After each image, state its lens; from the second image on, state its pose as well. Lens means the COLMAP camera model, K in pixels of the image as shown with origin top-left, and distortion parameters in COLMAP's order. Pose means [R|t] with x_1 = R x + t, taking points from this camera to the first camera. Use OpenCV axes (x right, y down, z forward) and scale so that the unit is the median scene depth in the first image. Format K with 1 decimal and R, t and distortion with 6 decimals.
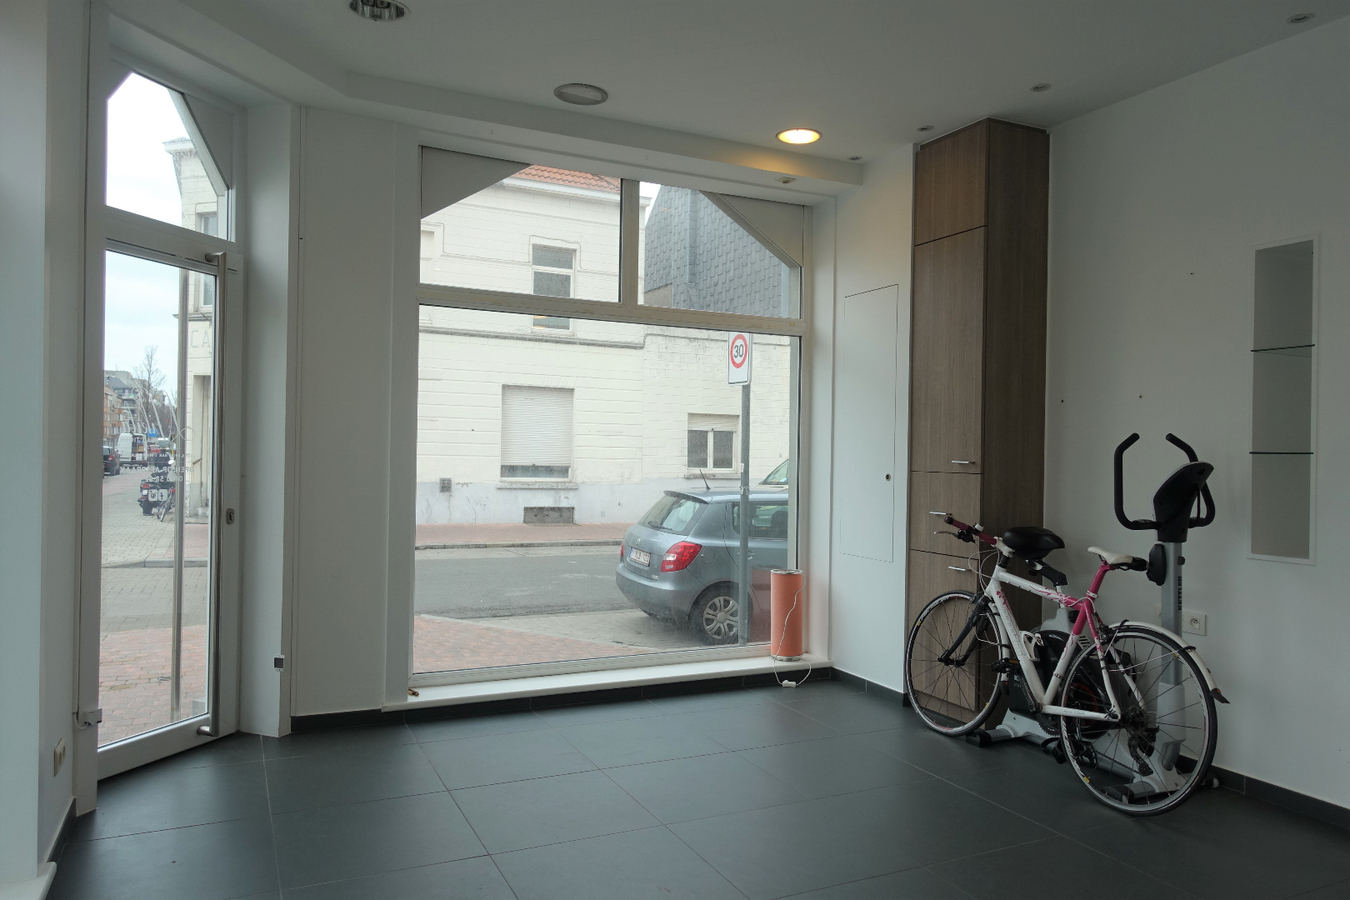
lens RADIAL K [[945.8, 0, 679.0], [0, 945.8, 448.6], [0, 0, 1]] dist [0.003130, 0.000472]
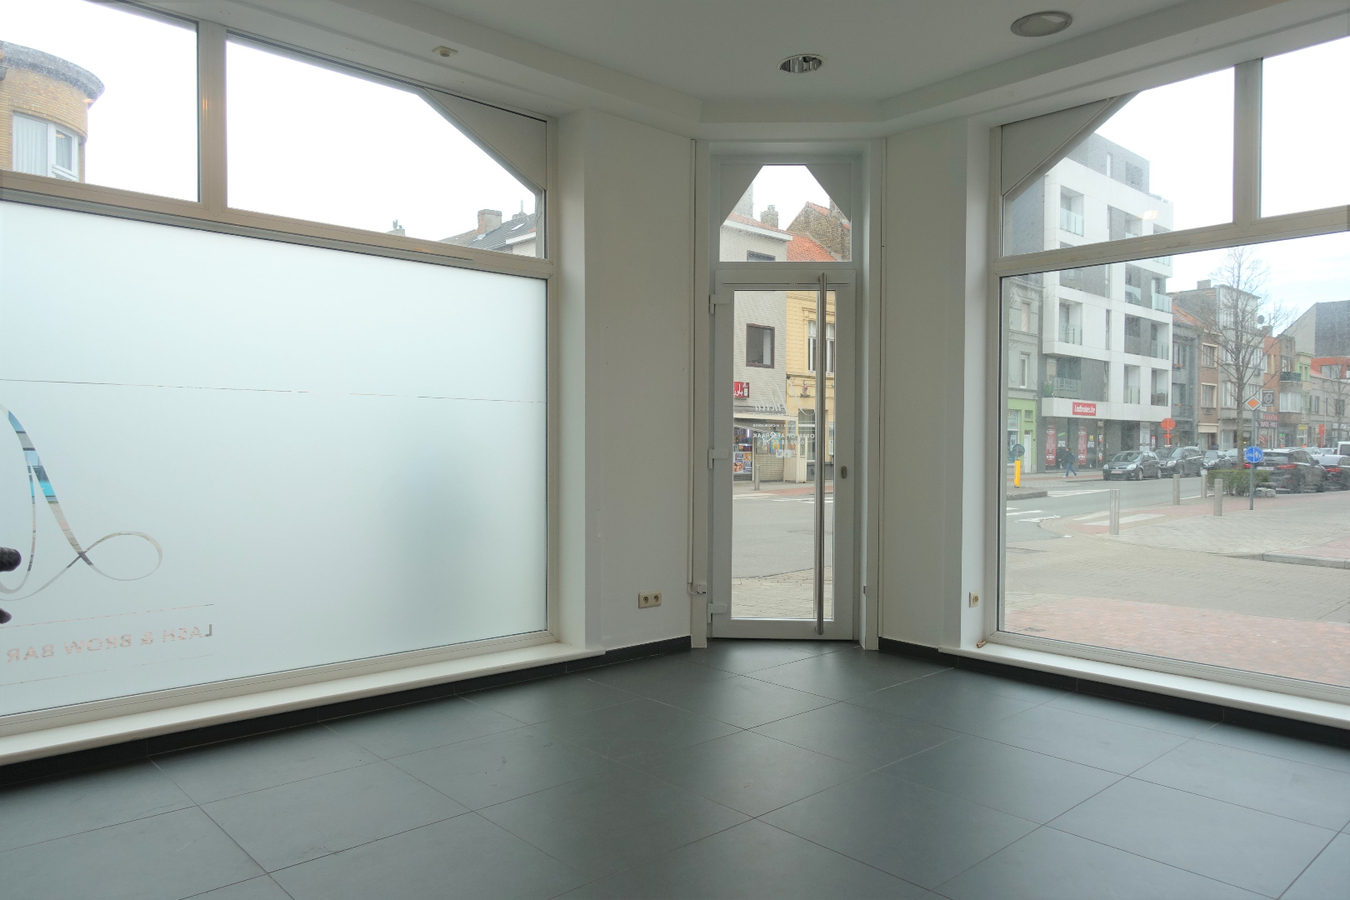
lens RADIAL K [[925.7, 0, 678.6], [0, 925.7, 462.1], [0, 0, 1]] dist [-0.001256, 0.001332]
pose [[0.276668, 0.000434, -0.960966, 0.674213], [0.004266, 0.999989, 0.001680, 0.052520], [0.960956, -0.004565, 0.276663, 0.414418]]
